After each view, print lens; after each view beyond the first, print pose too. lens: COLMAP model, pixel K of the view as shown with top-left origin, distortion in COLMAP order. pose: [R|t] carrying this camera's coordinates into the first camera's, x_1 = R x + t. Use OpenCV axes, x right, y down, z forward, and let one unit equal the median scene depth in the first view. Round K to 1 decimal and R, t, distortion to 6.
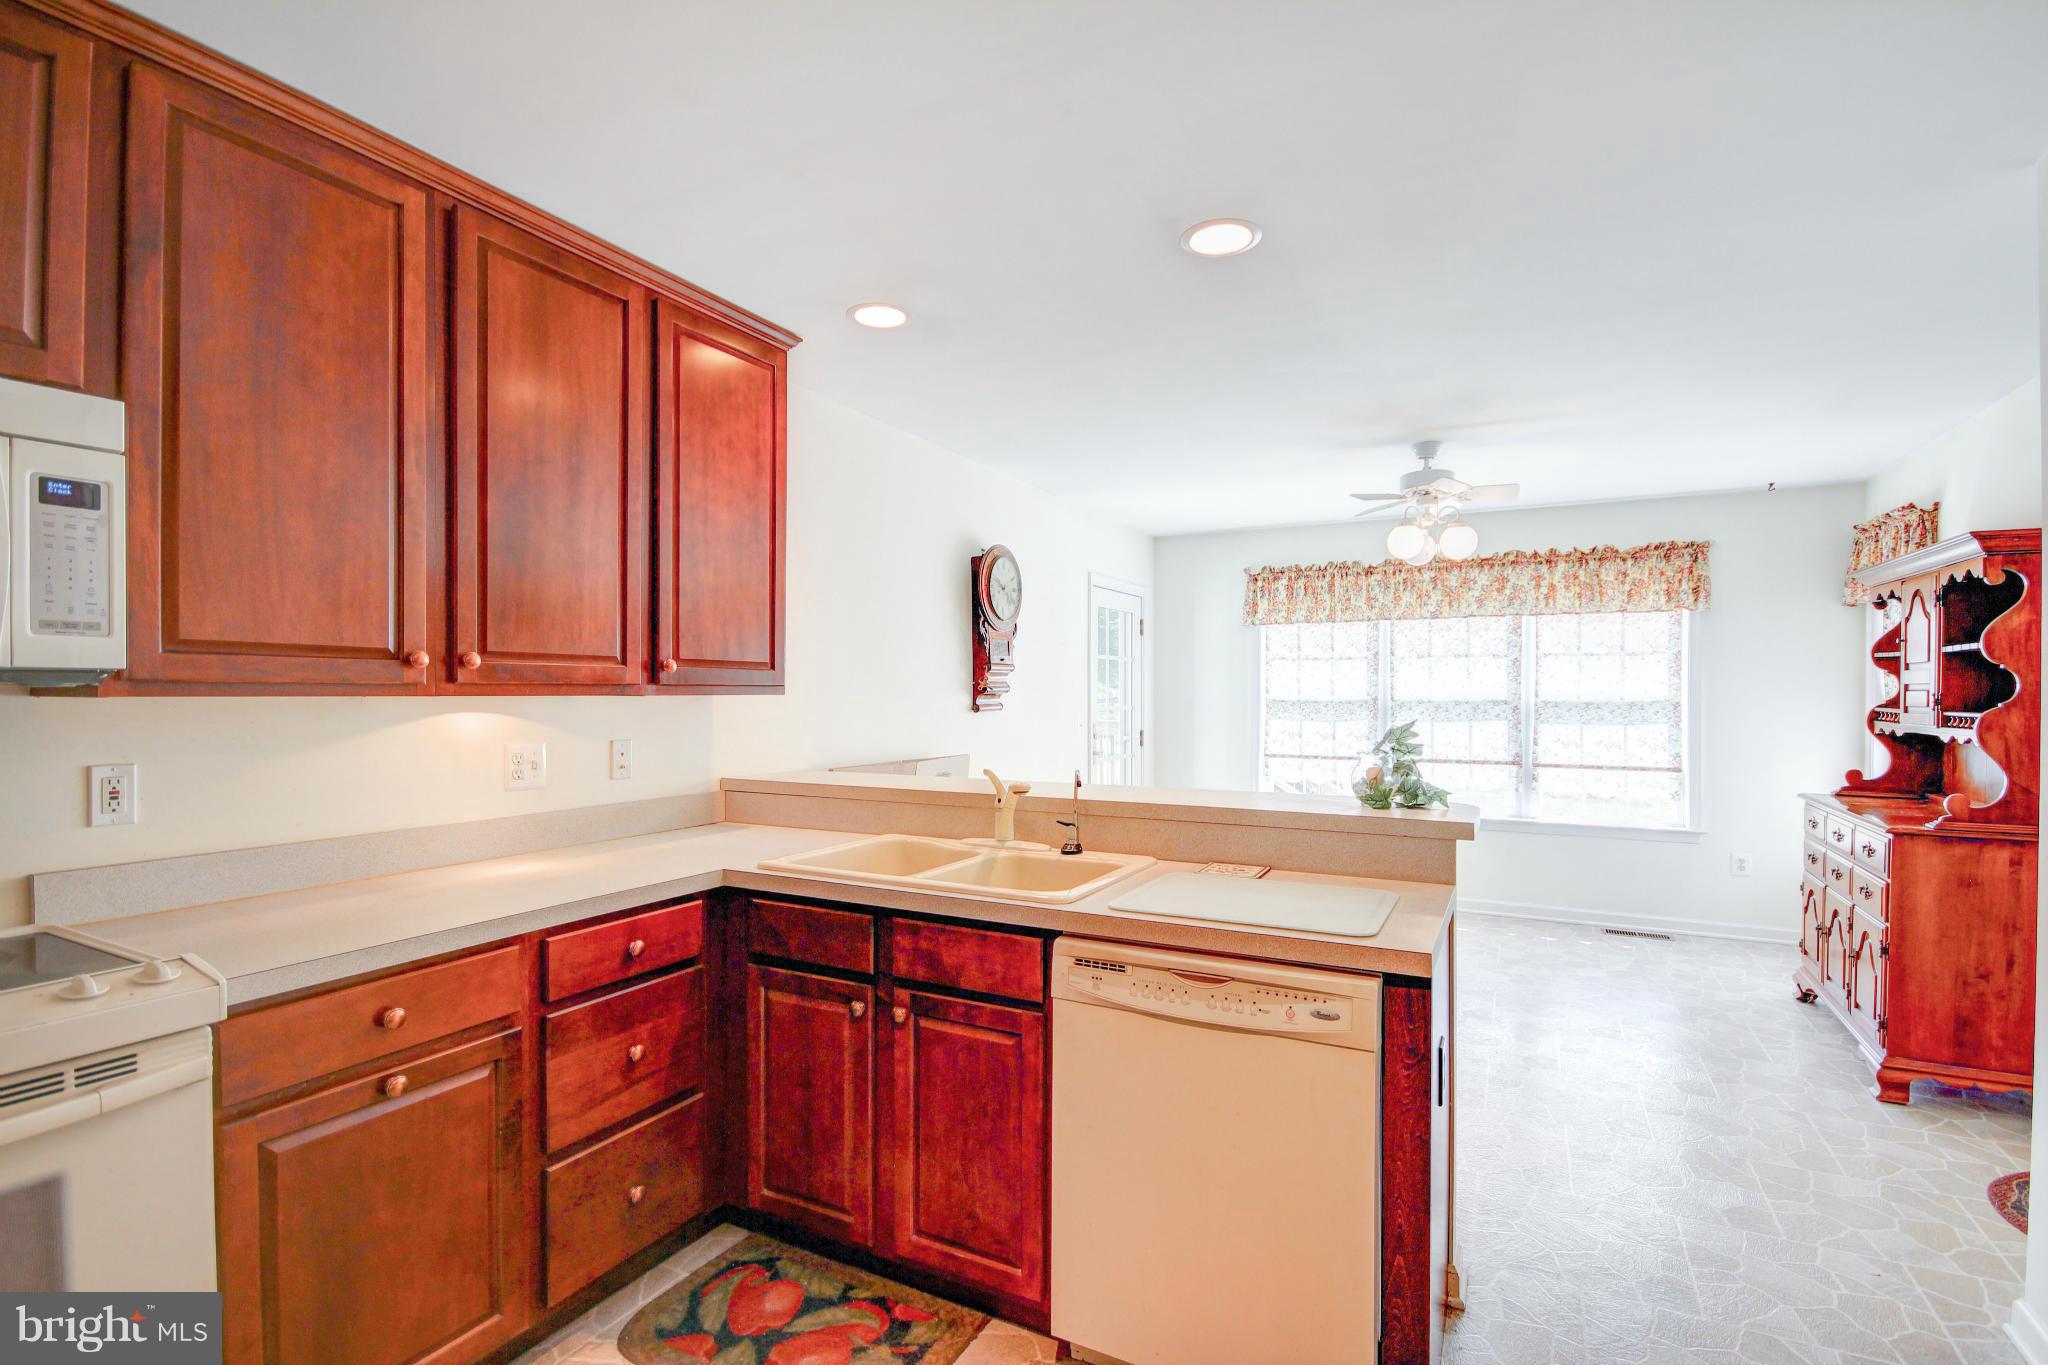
lens RADIAL K [[951.1, 0, 1023.7], [0, 951.1, 682.9], [0, 0, 1]] dist [-0.000303, -0.000204]
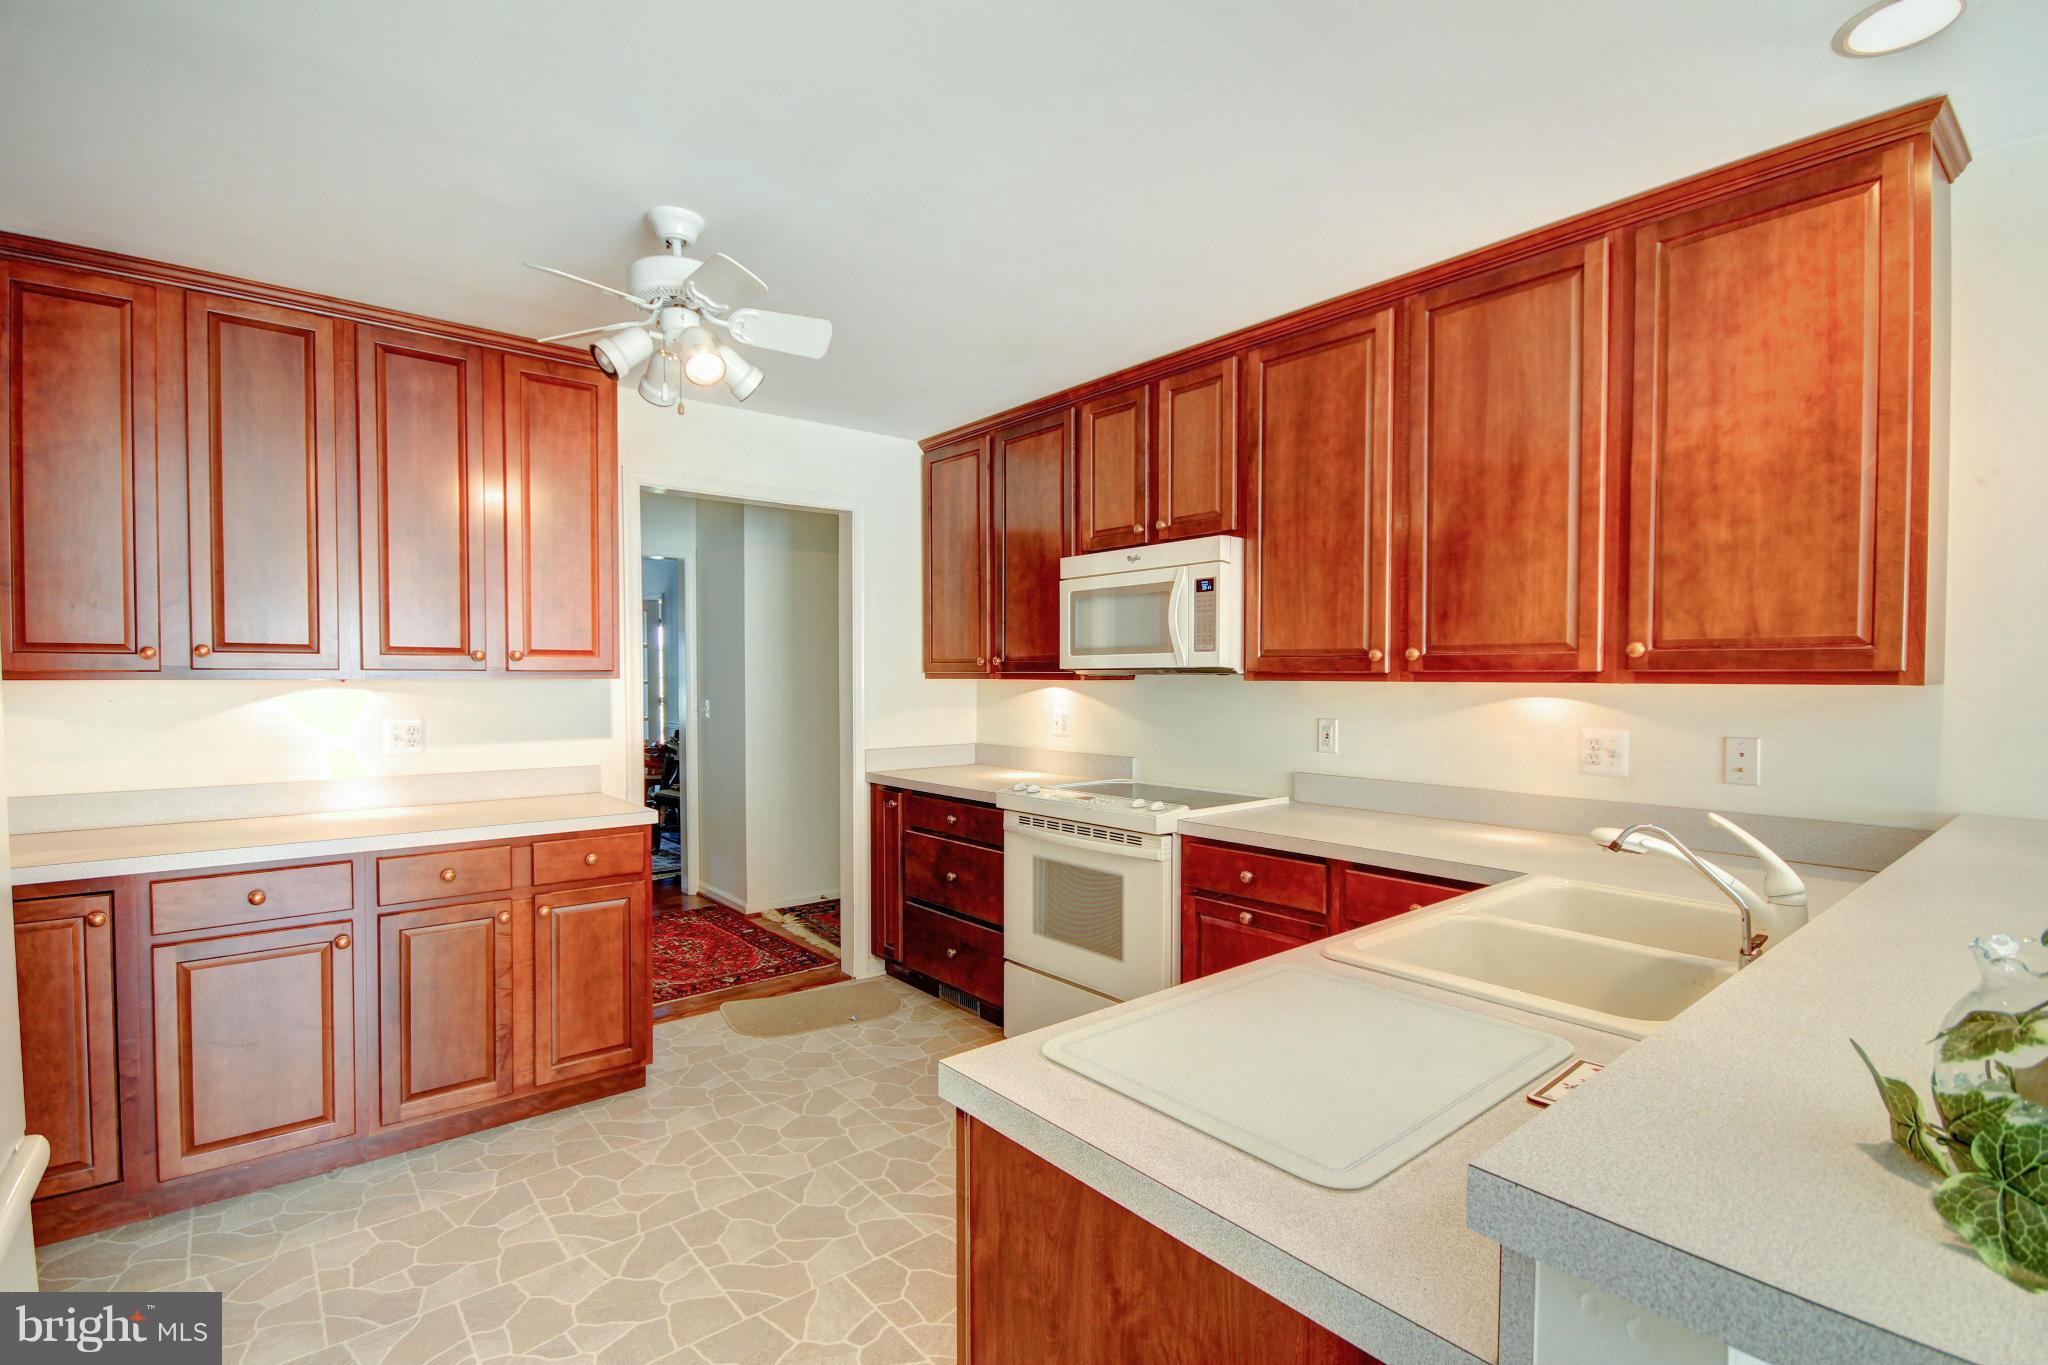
lens RADIAL K [[951.1, 0, 1023.9], [0, 951.1, 694.1], [0, 0, 1]] dist [-0.000303, -0.000204]
pose [[-0.380910, 0.016326, -0.924468, 0.859670], [0.006236, 0.999867, 0.015088, 0.008300], [0.924591, -0.000017, -0.380961, 1.085088]]
